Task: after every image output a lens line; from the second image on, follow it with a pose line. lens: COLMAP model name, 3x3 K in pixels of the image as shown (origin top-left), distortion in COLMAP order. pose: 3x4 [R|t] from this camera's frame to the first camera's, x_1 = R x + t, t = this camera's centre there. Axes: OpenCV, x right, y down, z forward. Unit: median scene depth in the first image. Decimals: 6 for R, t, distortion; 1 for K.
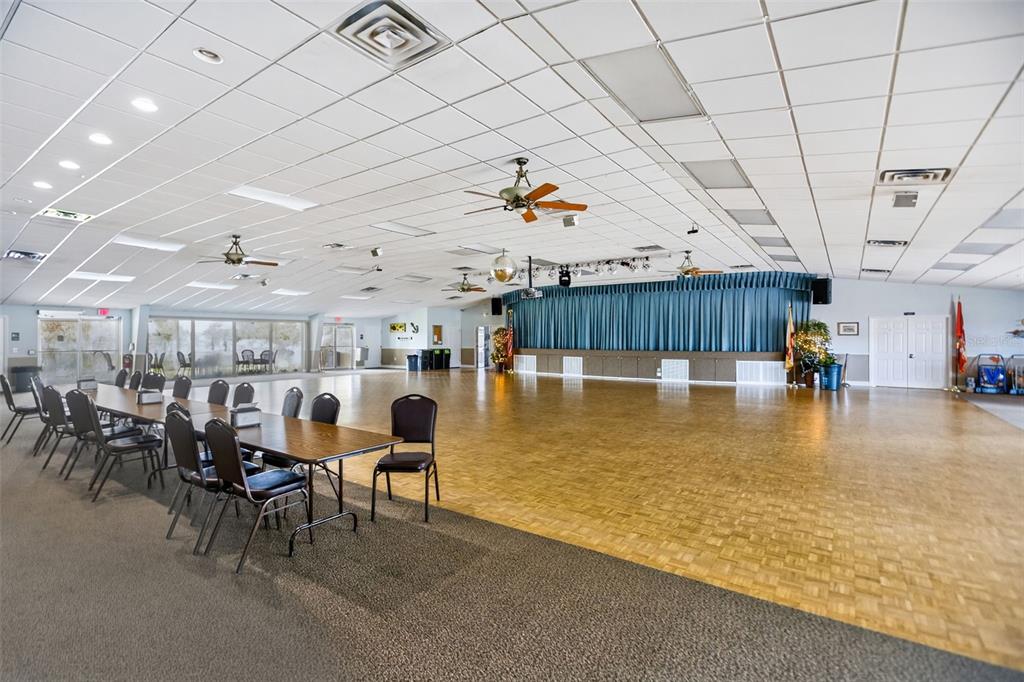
lens RADIAL K [[462.3, 0, 510.1], [0, 462.3, 338.7], [0, 0, 1]] dist [0.000553, 0.000362]
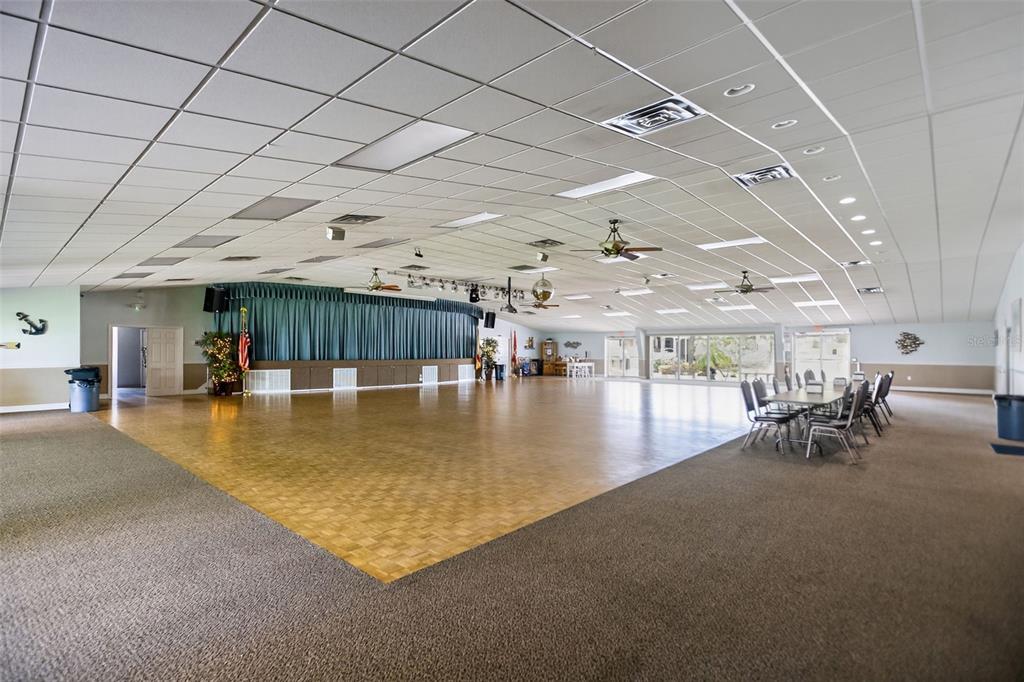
lens RADIAL K [[470.6, 0, 507.9], [0, 470.6, 337.8], [0, 0, 1]] dist [0.000904, 0.000563]
pose [[0.137822, 0.026246, 0.990109, -0.781794], [-0.004026, 0.999655, -0.025938, 0.001708], [-0.990449, -0.000411, 0.137880, 0.582181]]
